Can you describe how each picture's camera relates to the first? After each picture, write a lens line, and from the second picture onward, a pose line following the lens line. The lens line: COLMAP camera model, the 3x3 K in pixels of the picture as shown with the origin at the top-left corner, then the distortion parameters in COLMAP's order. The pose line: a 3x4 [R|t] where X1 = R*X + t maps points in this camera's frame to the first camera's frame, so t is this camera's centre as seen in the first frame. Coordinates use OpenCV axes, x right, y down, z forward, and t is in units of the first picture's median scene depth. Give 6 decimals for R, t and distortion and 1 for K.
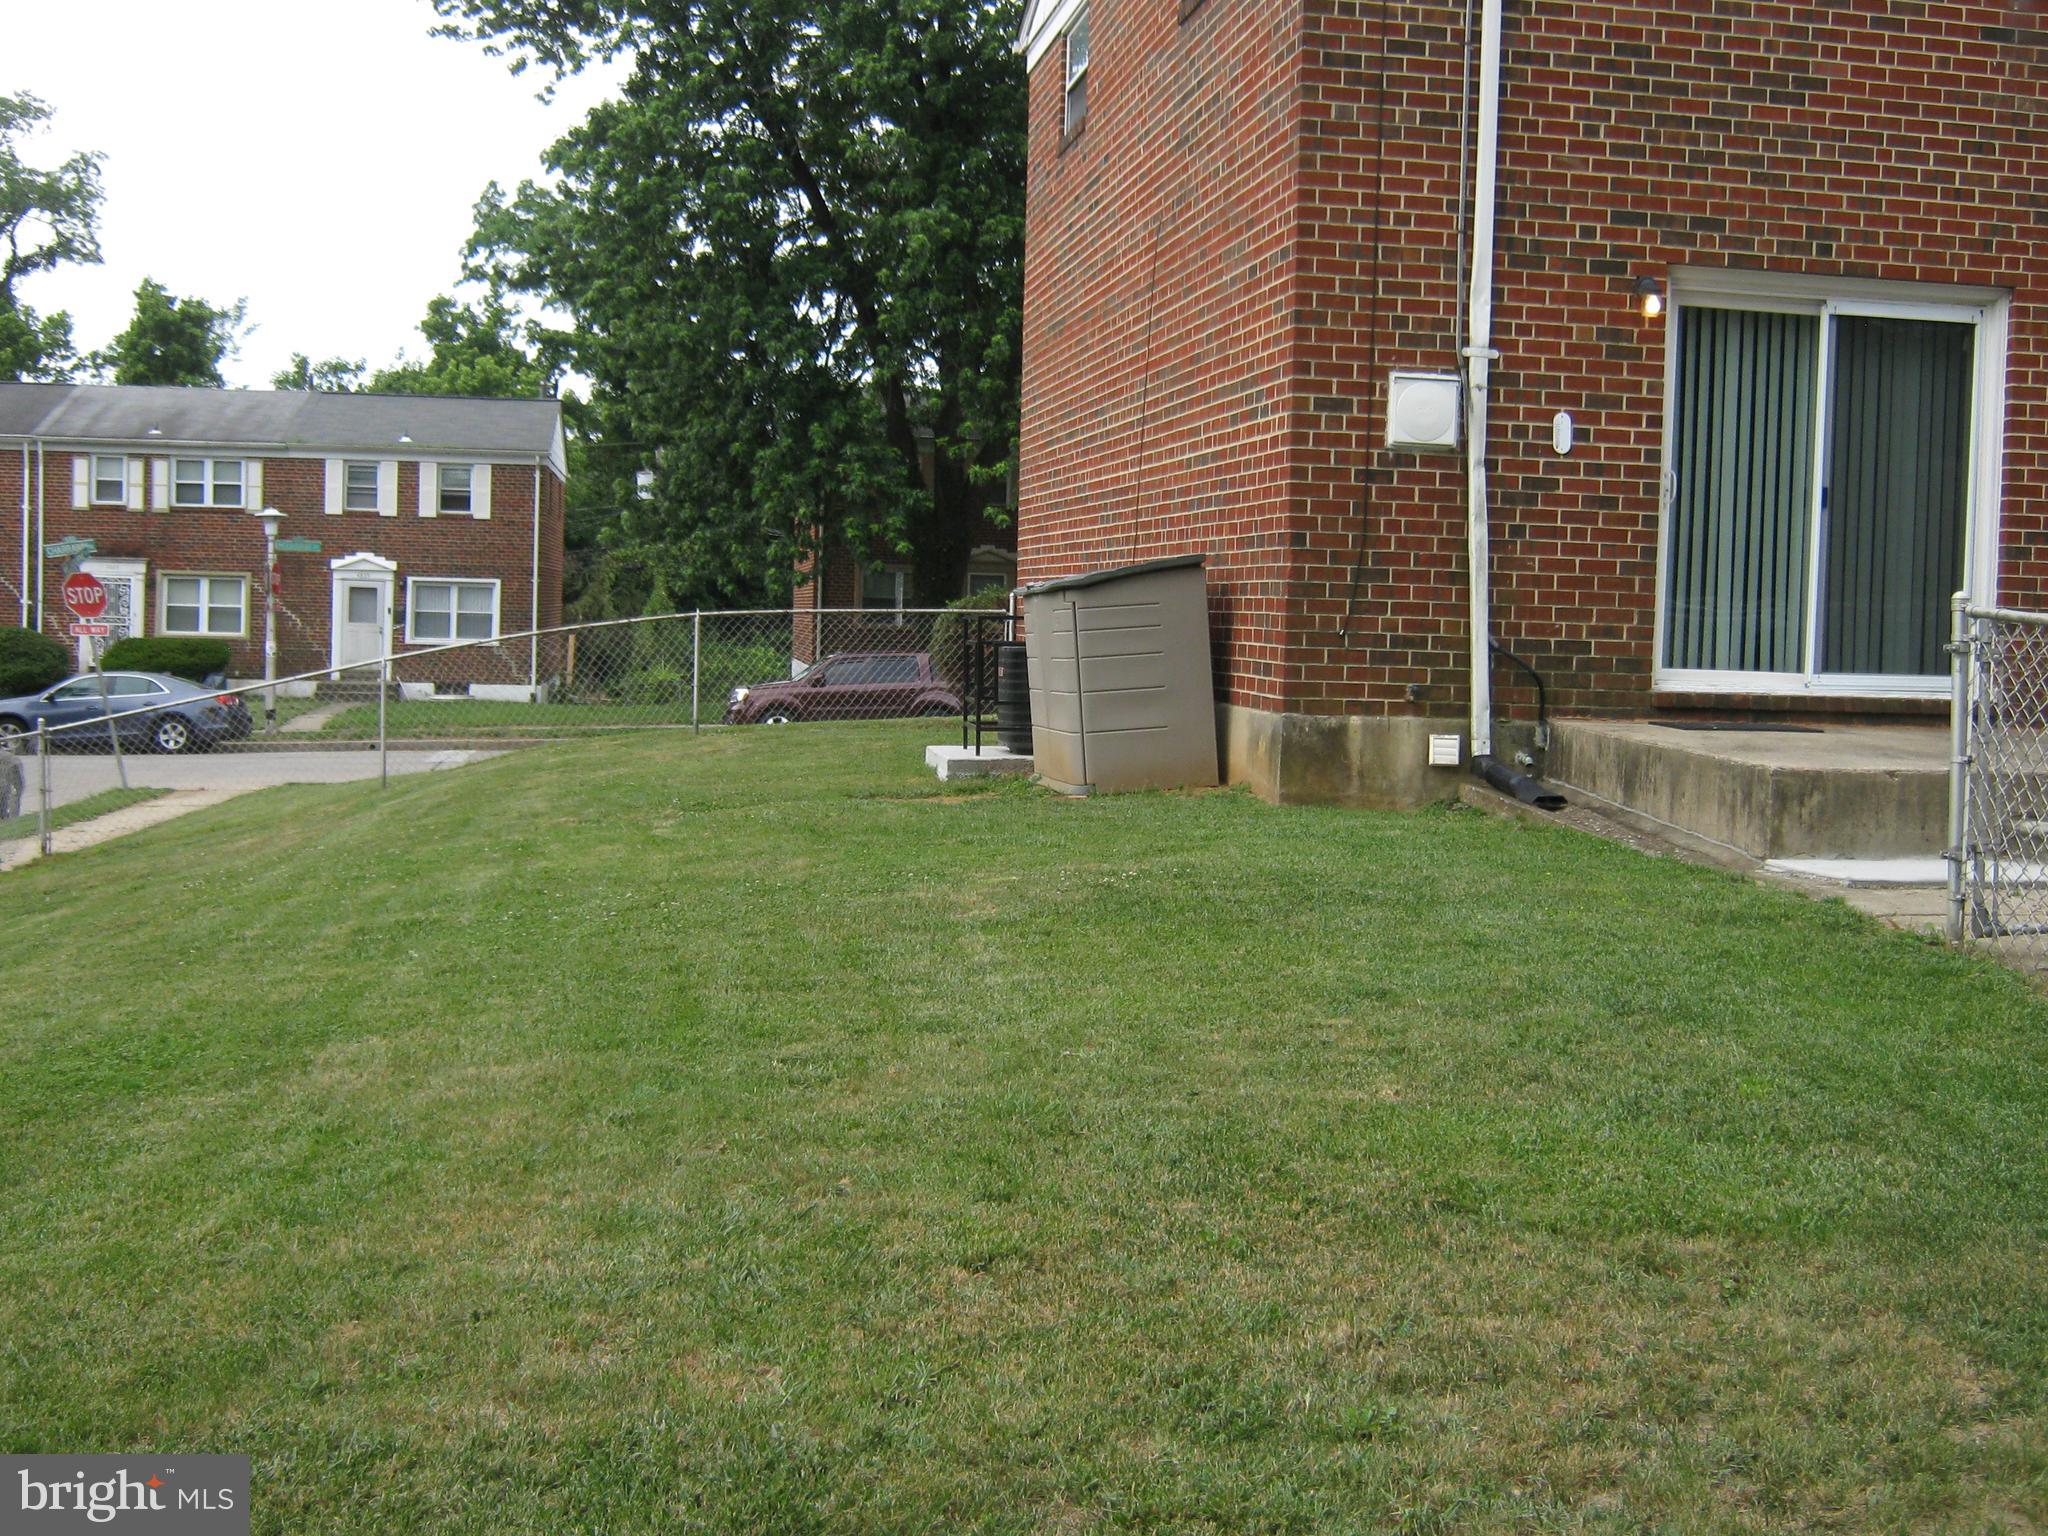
lens RADIAL K [[2337.7, 0, 1072.2], [0, 2337.7, 759.9], [0, 0, 1]] dist [-0.117001, 0.072020]
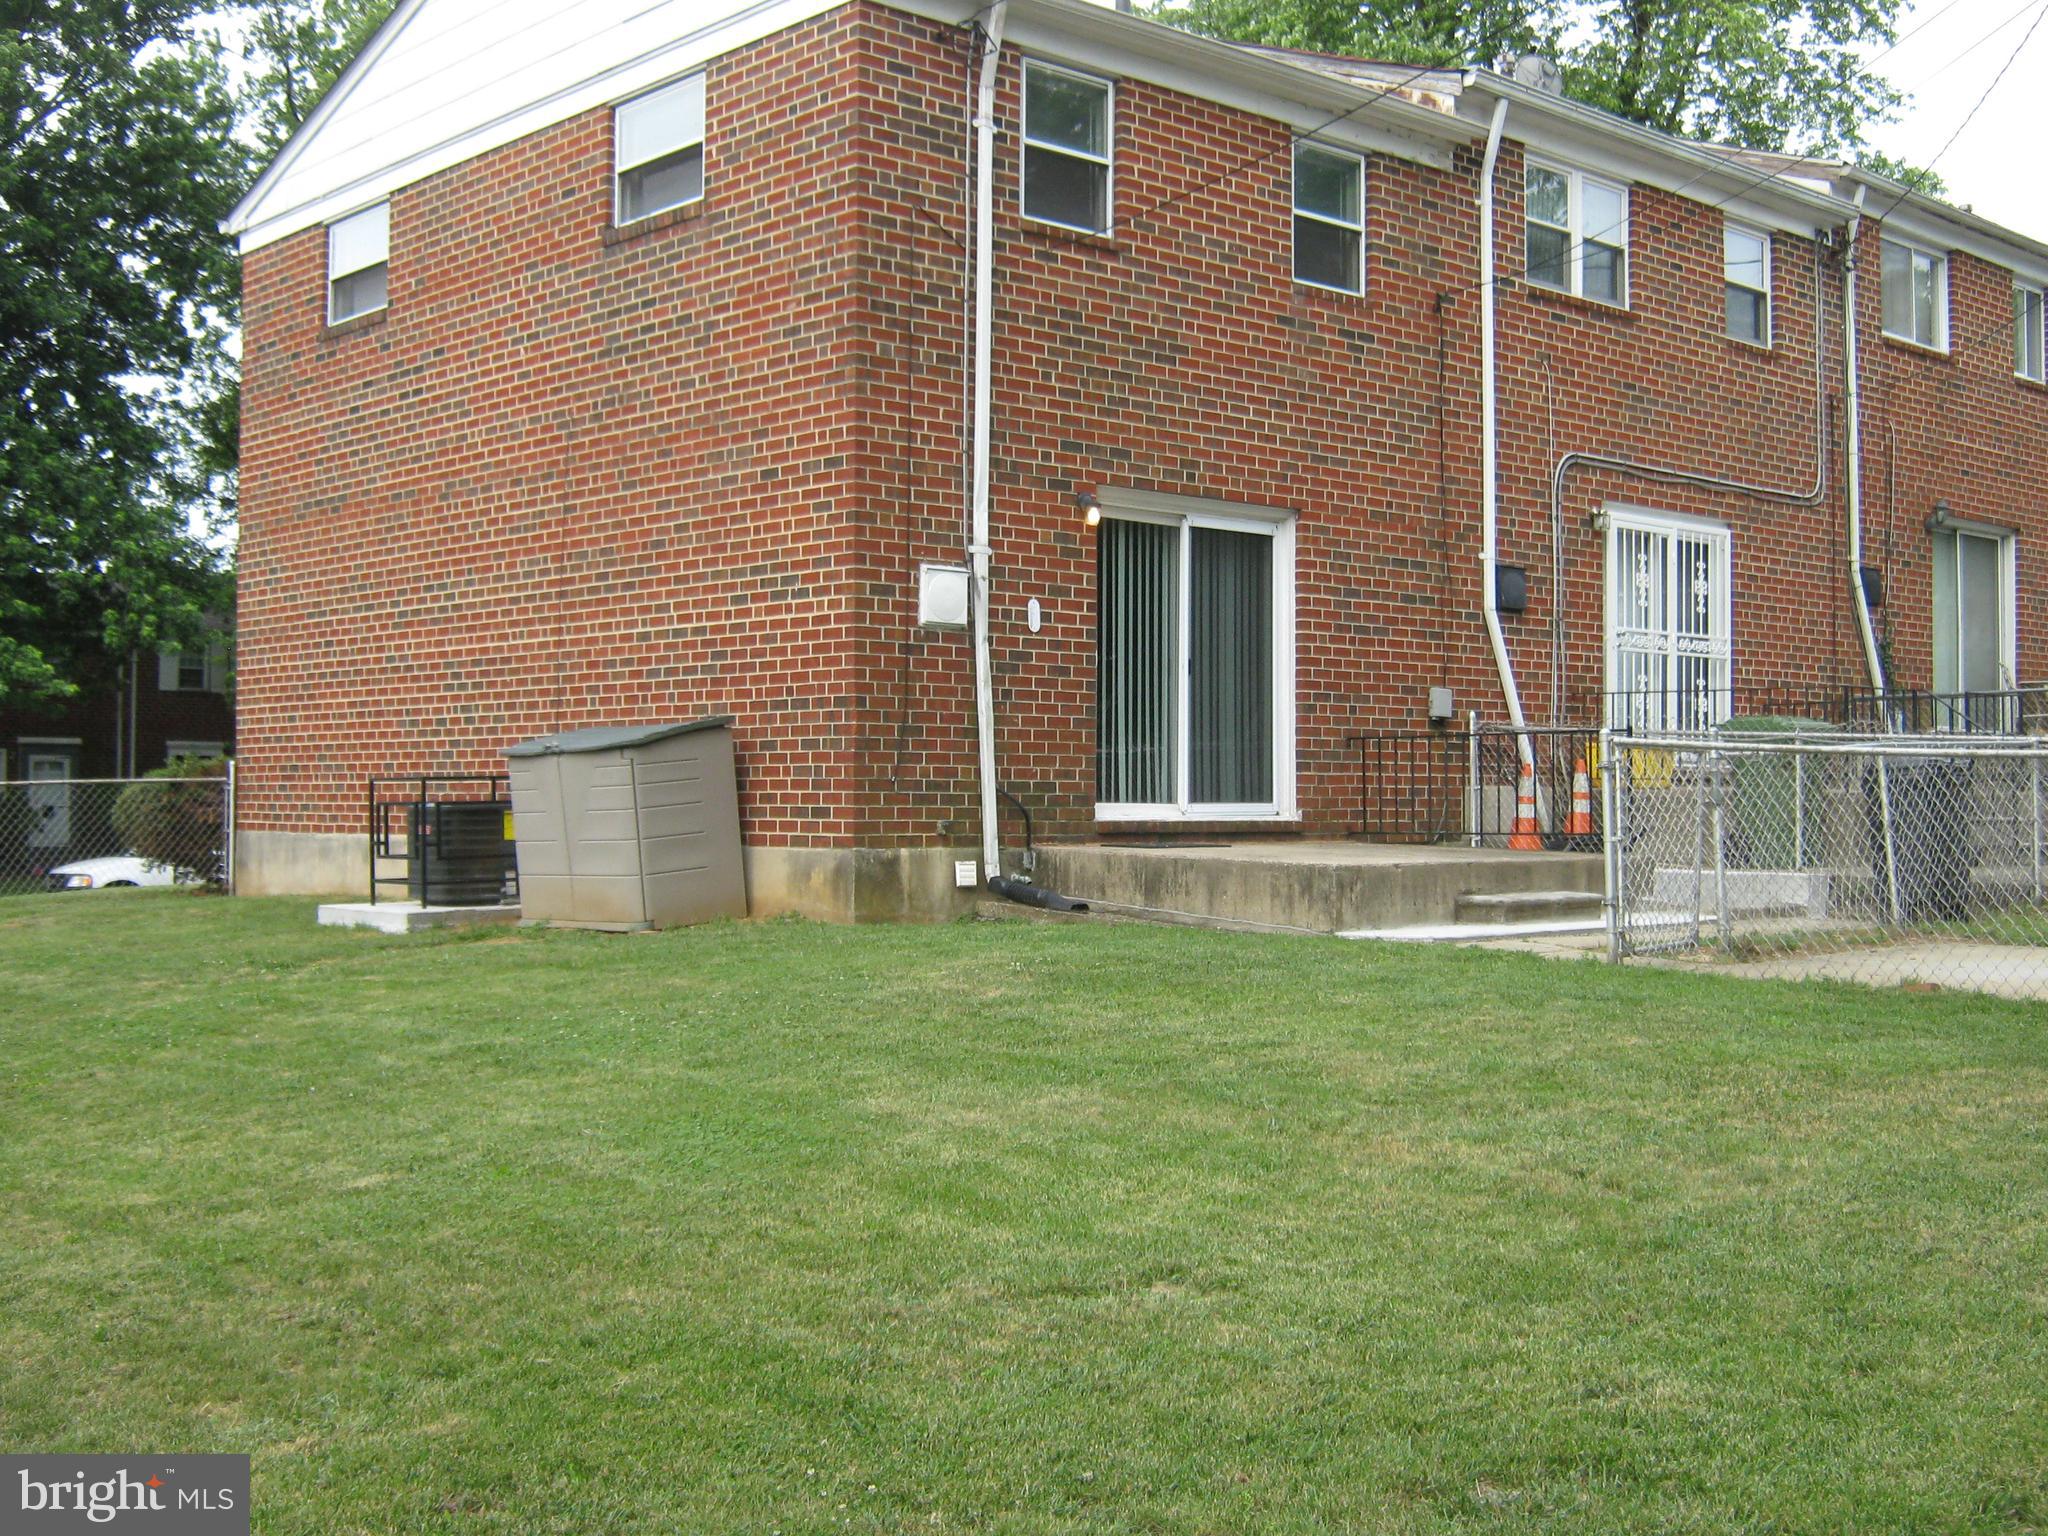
lens RADIAL K [[2337.7, 0, 1072.2], [0, 2337.7, 759.9], [0, 0, 1]] dist [-0.117001, 0.072020]
pose [[0.838941, -0.016008, 0.543987, -0.454870], [0.055970, 0.996805, -0.056983, 0.009049], [-0.541336, 0.078252, 0.837157, -0.055441]]
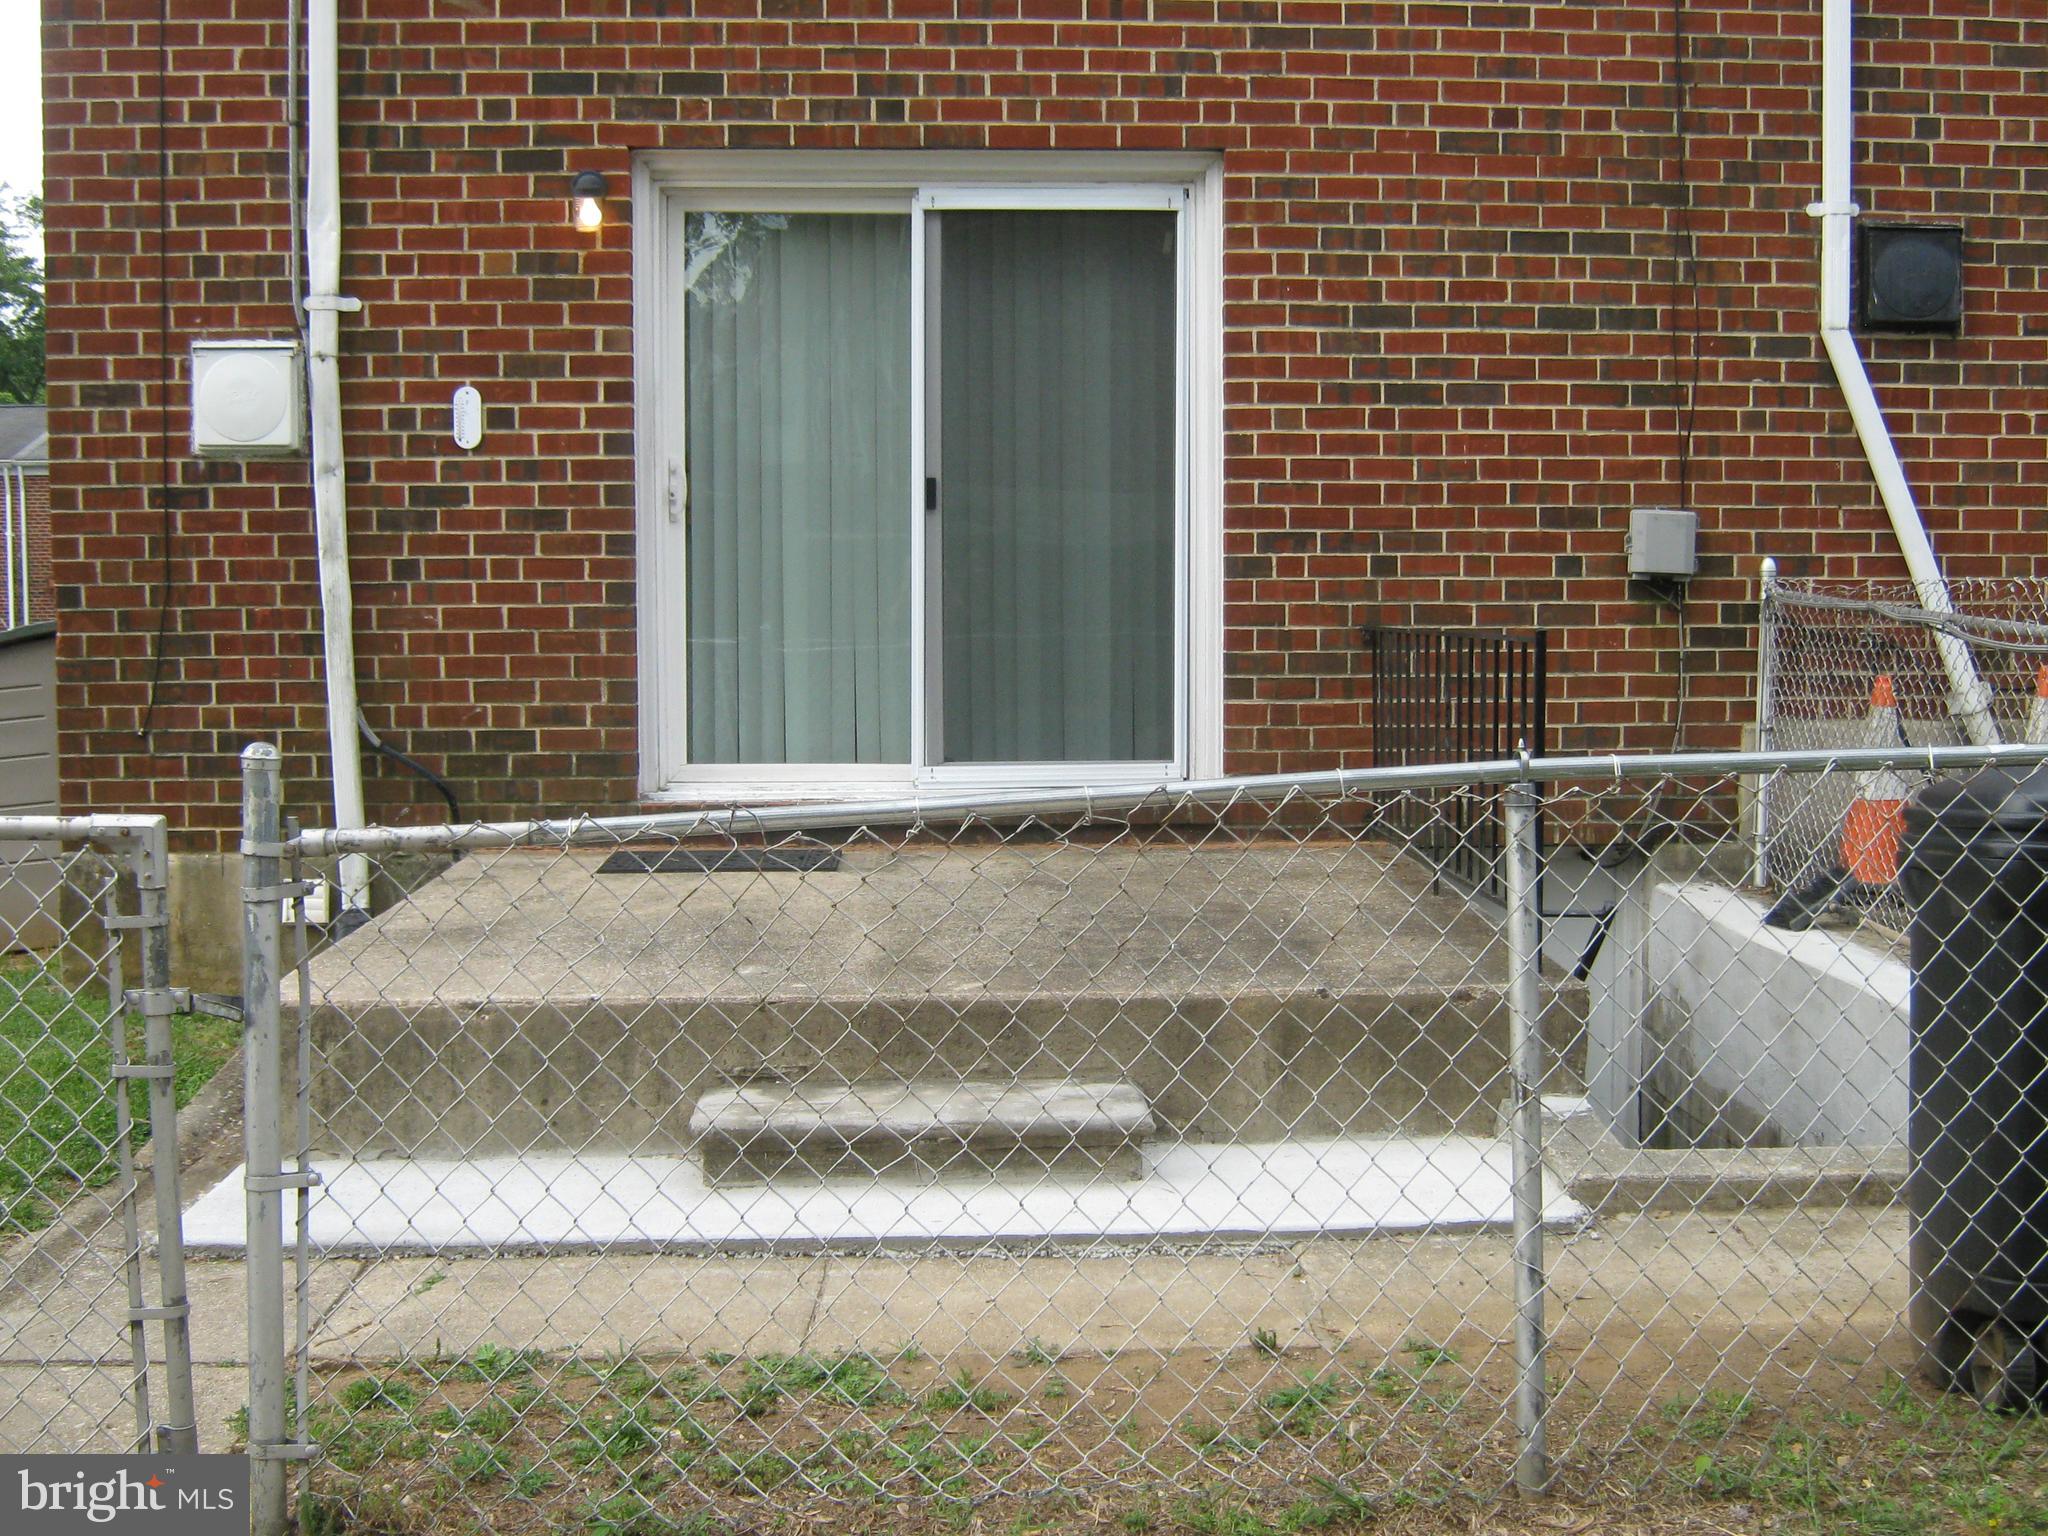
lens RADIAL K [[2337.7, 0, 1072.2], [0, 2337.7, 759.9], [0, 0, 1]] dist [-0.117001, 0.072020]
pose [[0.993064, -0.023208, -0.115264, 0.454266], [0.024156, 0.999685, 0.006834, -0.044000], [0.115069, -0.009571, 0.993311, 0.365800]]
